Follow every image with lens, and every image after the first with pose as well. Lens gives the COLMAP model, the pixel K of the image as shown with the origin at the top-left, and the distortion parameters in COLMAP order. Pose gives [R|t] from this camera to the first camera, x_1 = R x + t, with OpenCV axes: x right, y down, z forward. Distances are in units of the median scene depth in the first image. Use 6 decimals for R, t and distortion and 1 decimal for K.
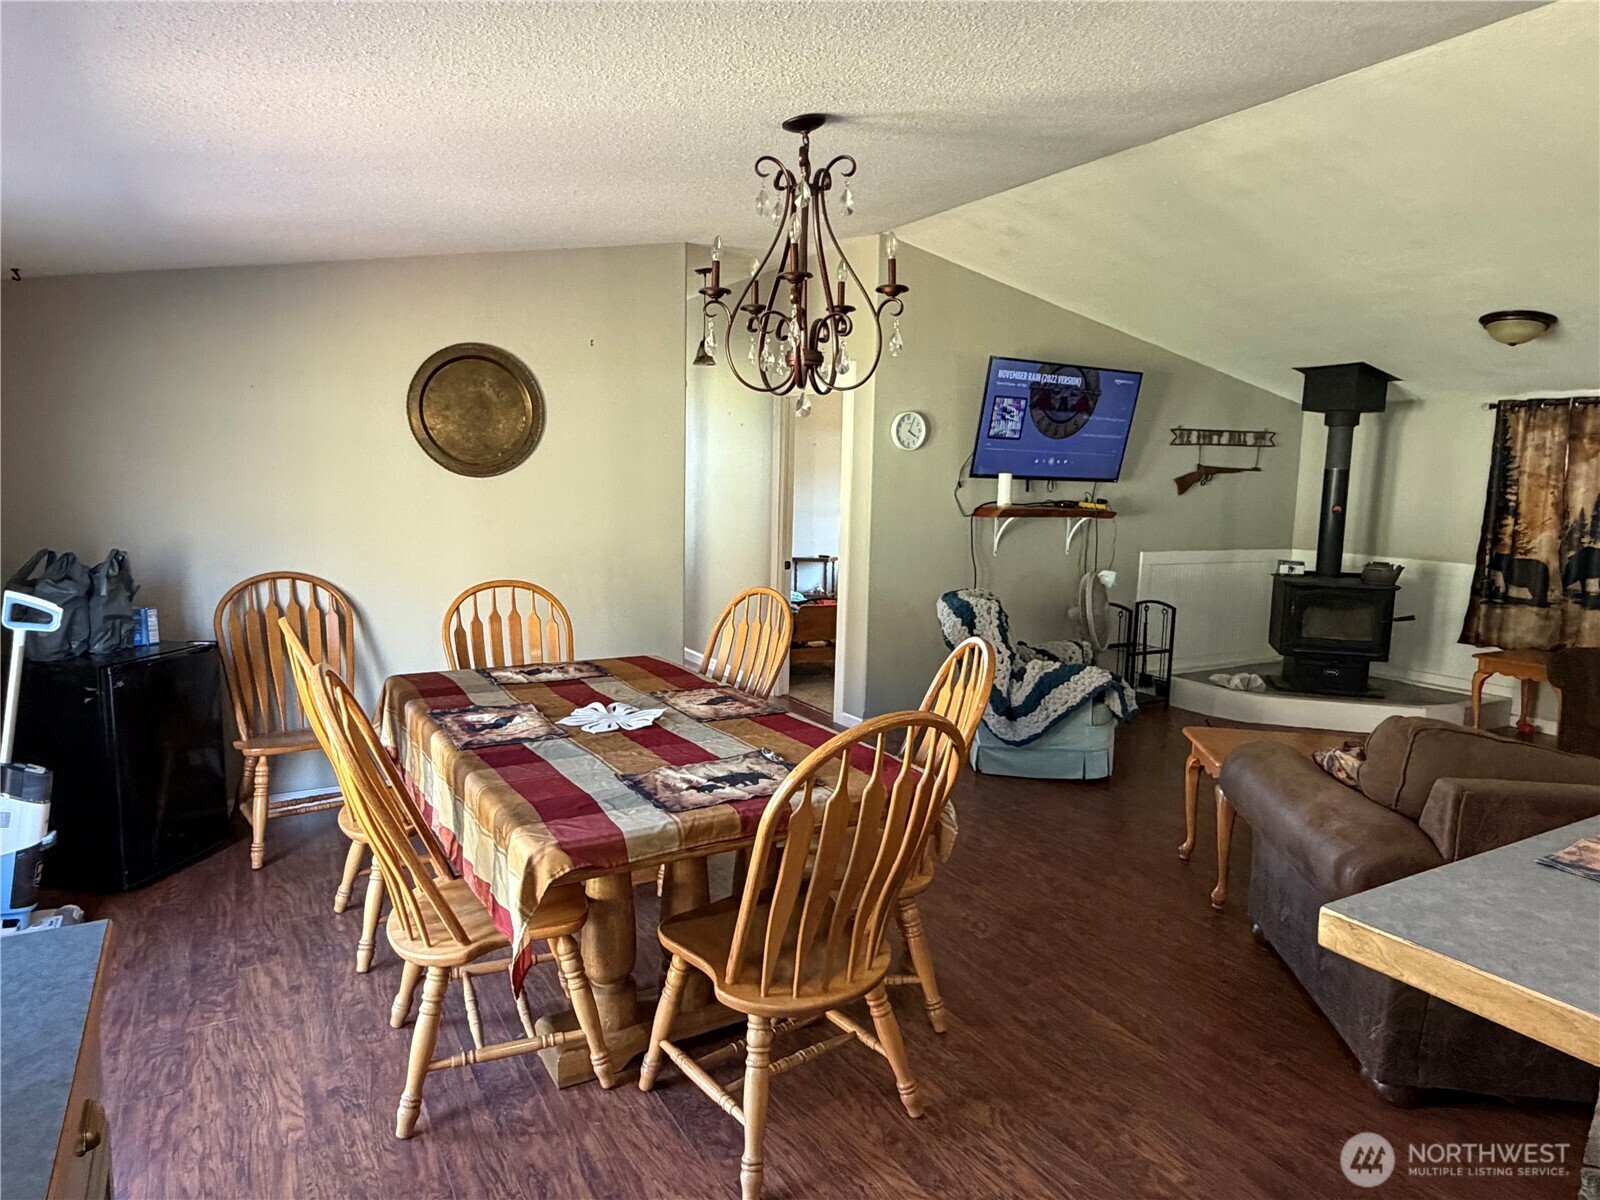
lens RADIAL K [[985.3, 0, 793.3], [0, 985.3, 599.8], [0, 0, 1]] dist [0.000363, 0.001290]
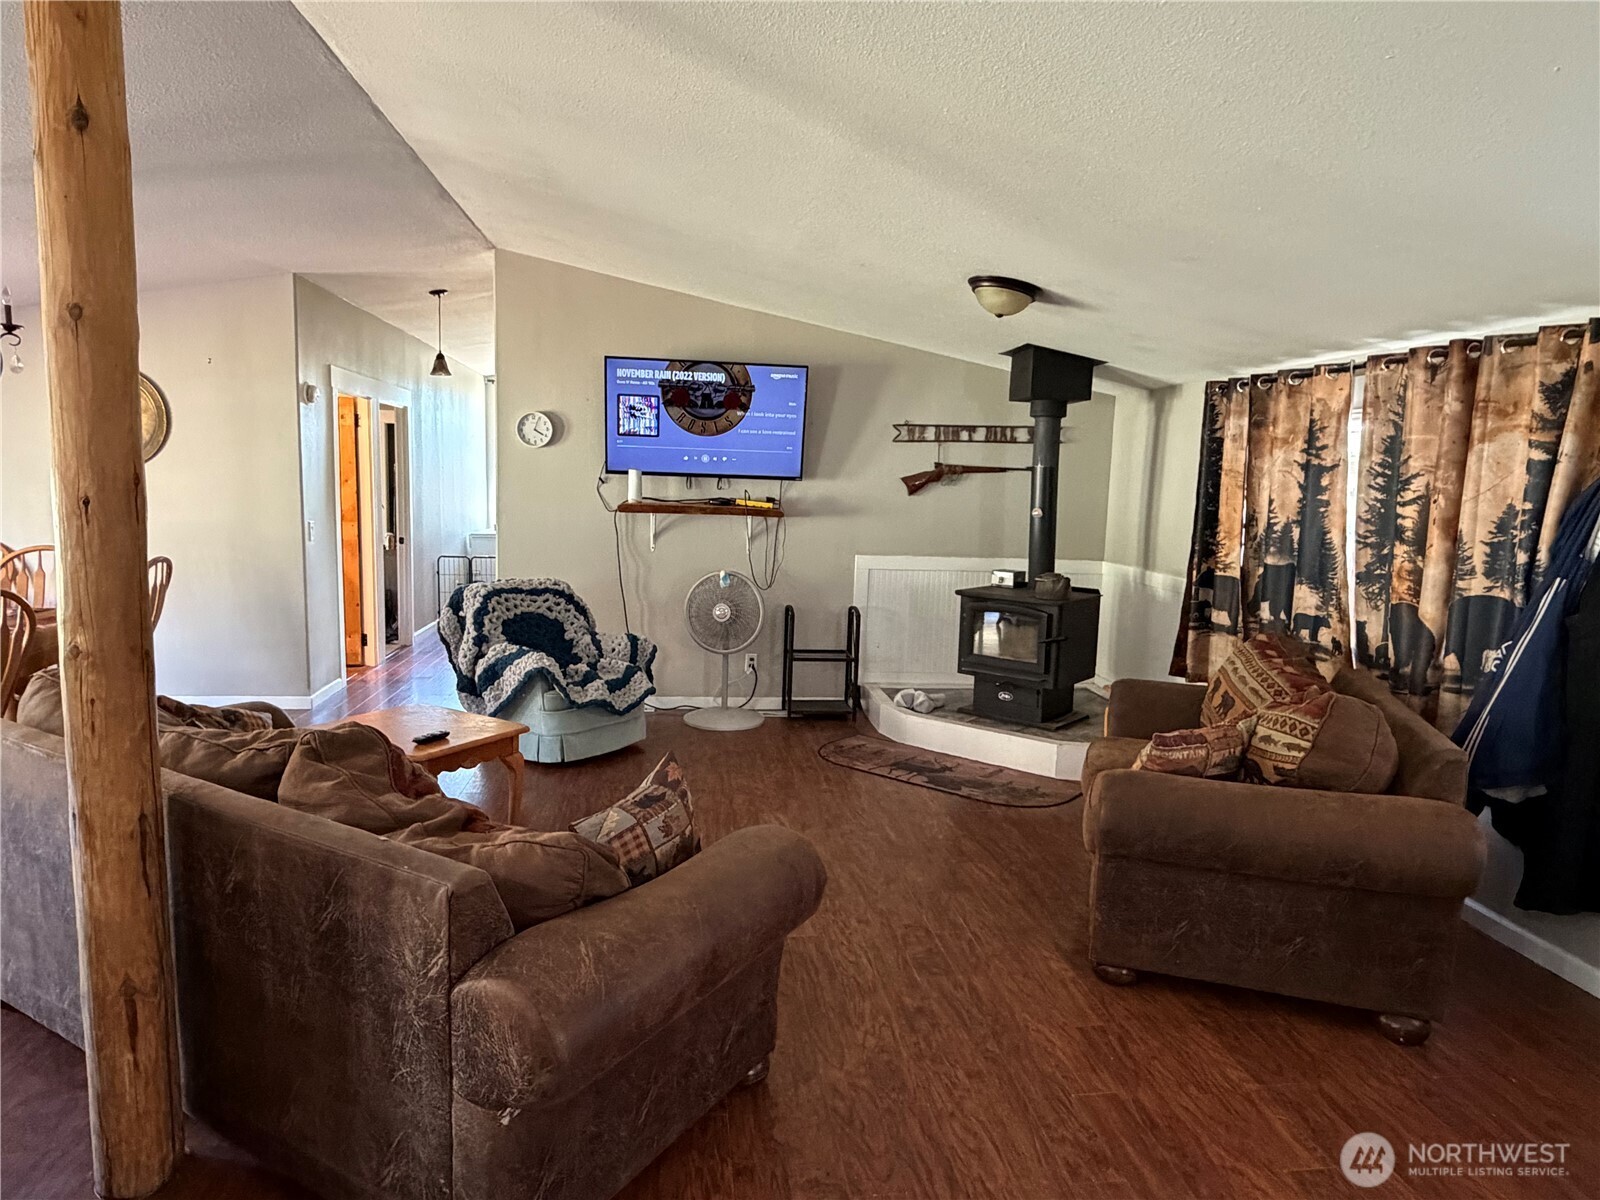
lens RADIAL K [[985.3, 0, 788.7], [0, 985.3, 608.9], [0, 0, 1]] dist [0.000363, 0.001290]
pose [[0.919224, 0.053830, -0.390039, 0.738210], [-0.056390, 0.998397, 0.004894, 0.001775], [0.389677, 0.017495, 0.920785, 0.117849]]
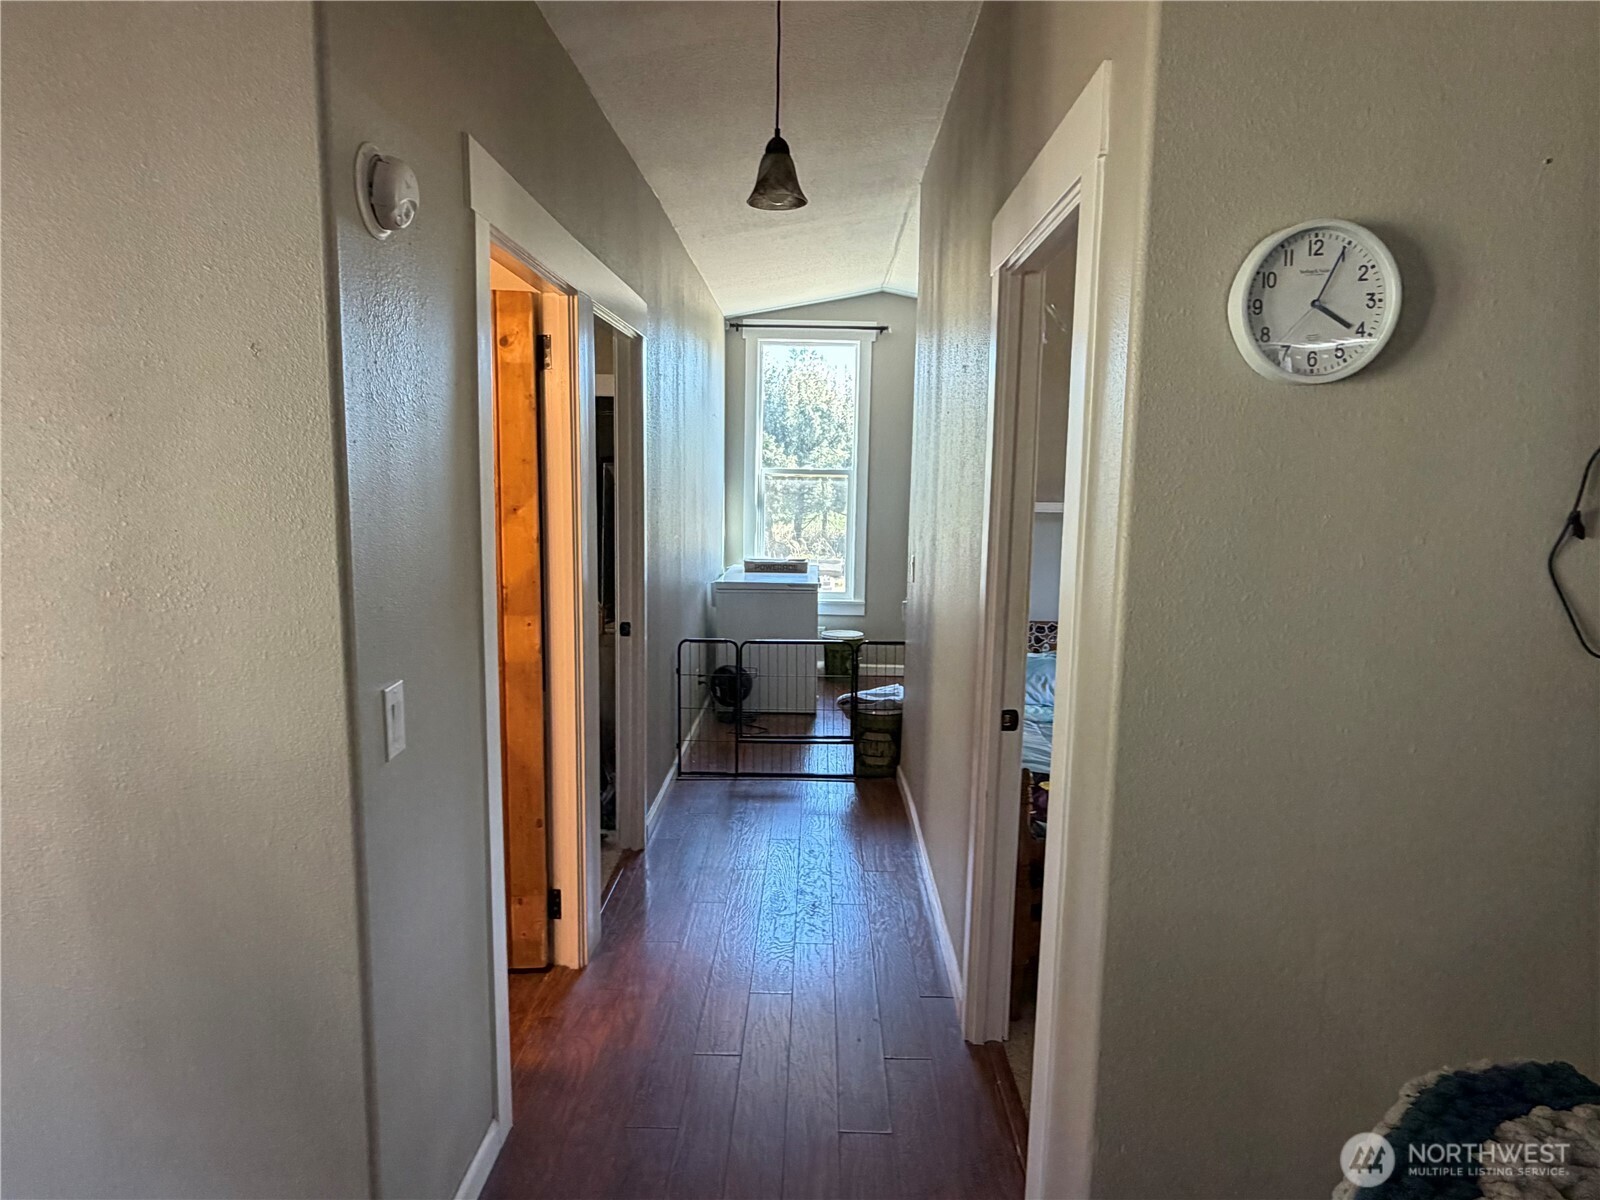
lens RADIAL K [[985.3, 0, 804.5], [0, 985.3, 605.1], [0, 0, 1]] dist [0.000363, 0.001290]
pose [[0.859093, 0.059571, -0.508341, 0.126604], [-0.060260, 0.998068, 0.015122, -0.087295], [0.508259, 0.017641, 0.861023, 0.677725]]
